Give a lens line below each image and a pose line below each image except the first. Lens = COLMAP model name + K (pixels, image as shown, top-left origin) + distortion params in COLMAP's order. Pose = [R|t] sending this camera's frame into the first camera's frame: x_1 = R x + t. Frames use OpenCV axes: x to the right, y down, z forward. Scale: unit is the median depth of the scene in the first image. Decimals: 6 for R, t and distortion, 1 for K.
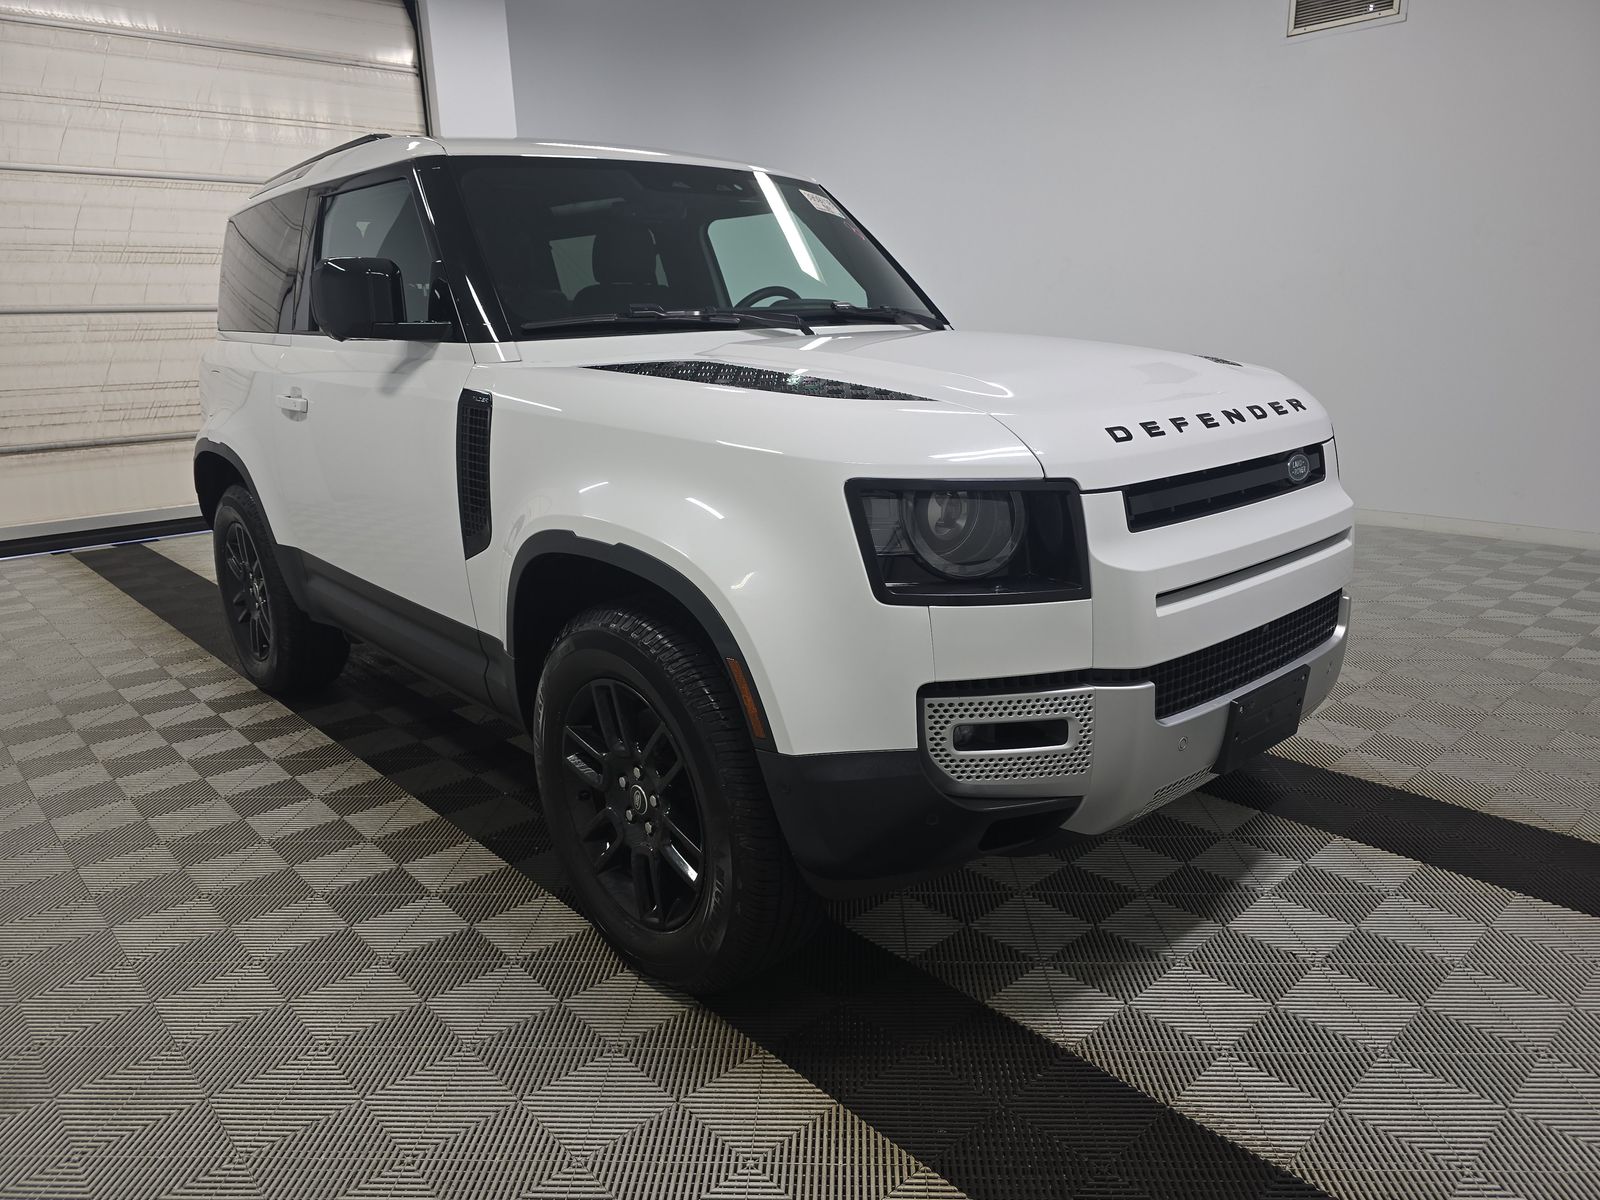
lens RADIAL K [[1082.8, 0, 796.4], [0, 1082.8, 595.2], [0, 0, 1]] dist [0.003874, -0.007202]
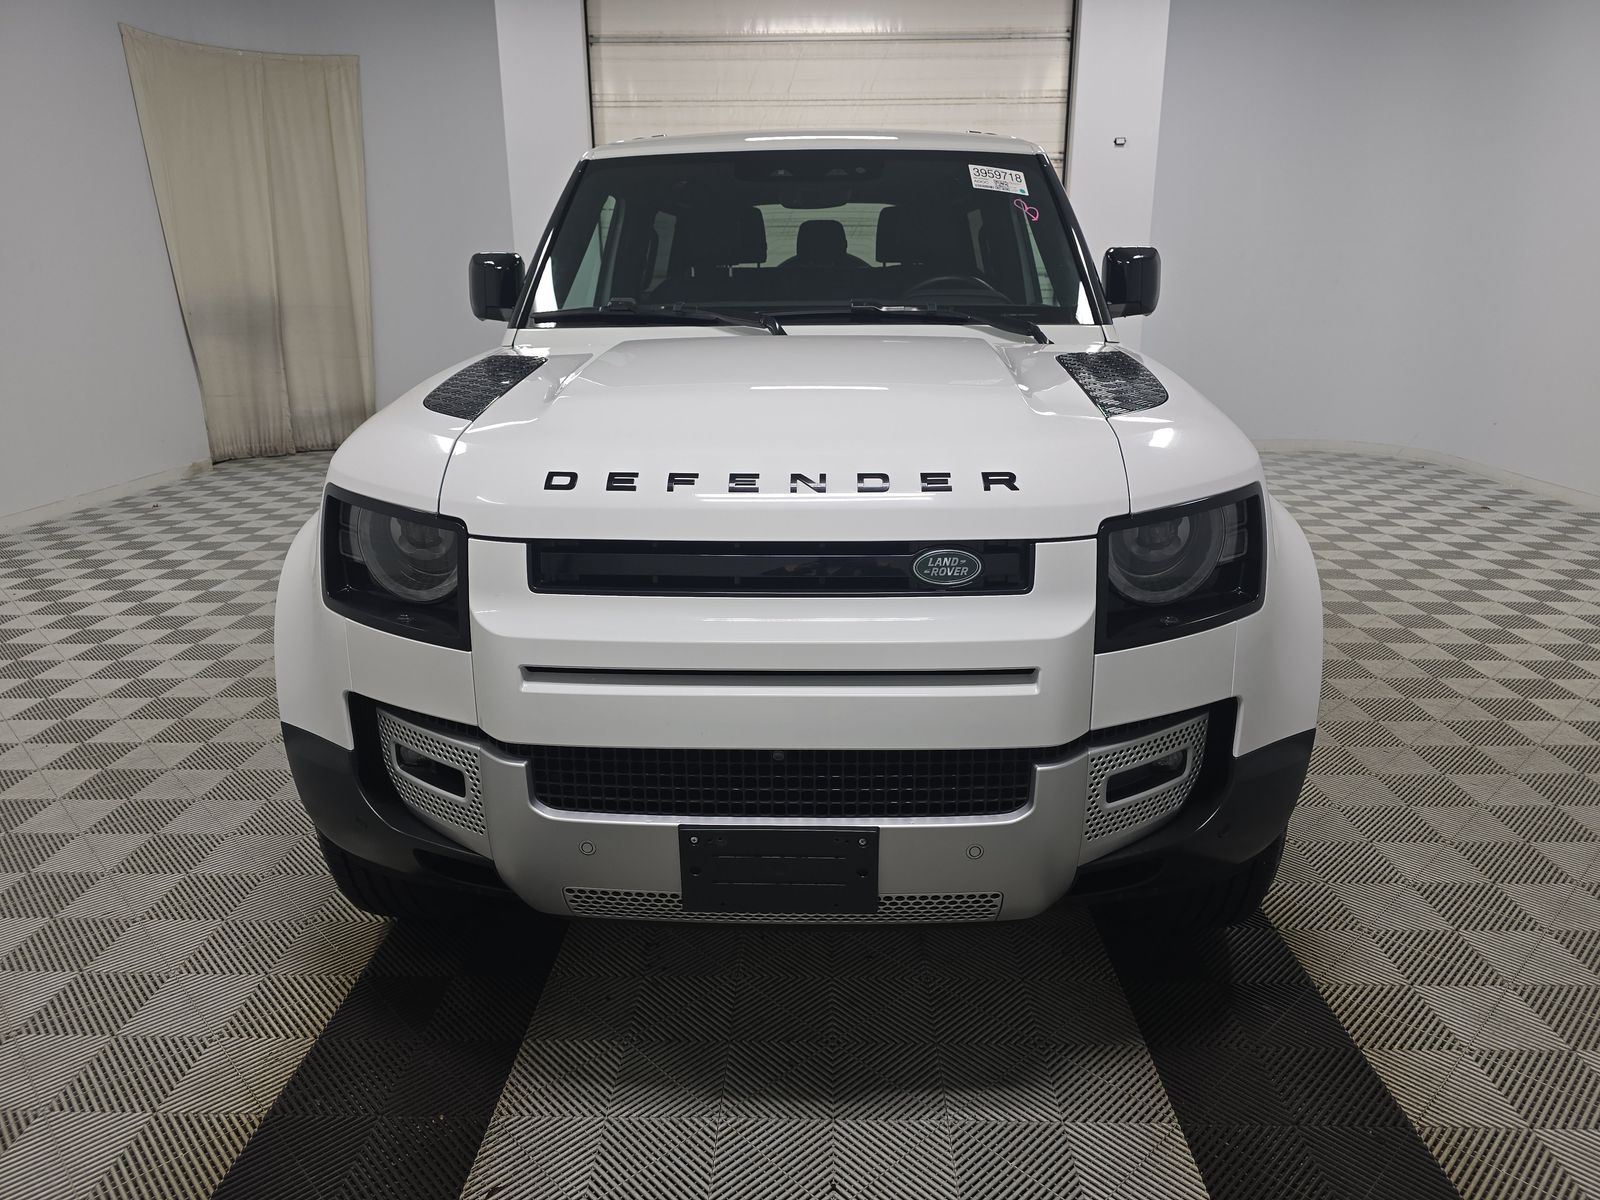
lens RADIAL K [[1082.8, 0, 799.2], [0, 1082.8, 604.5], [0, 0, 1]] dist [0.003874, -0.007202]
pose [[0.720742, 0.211466, -0.660161, 0.883257], [-0.179672, 0.976777, 0.116726, -0.159926], [0.669513, 0.034483, 0.741999, 0.413409]]
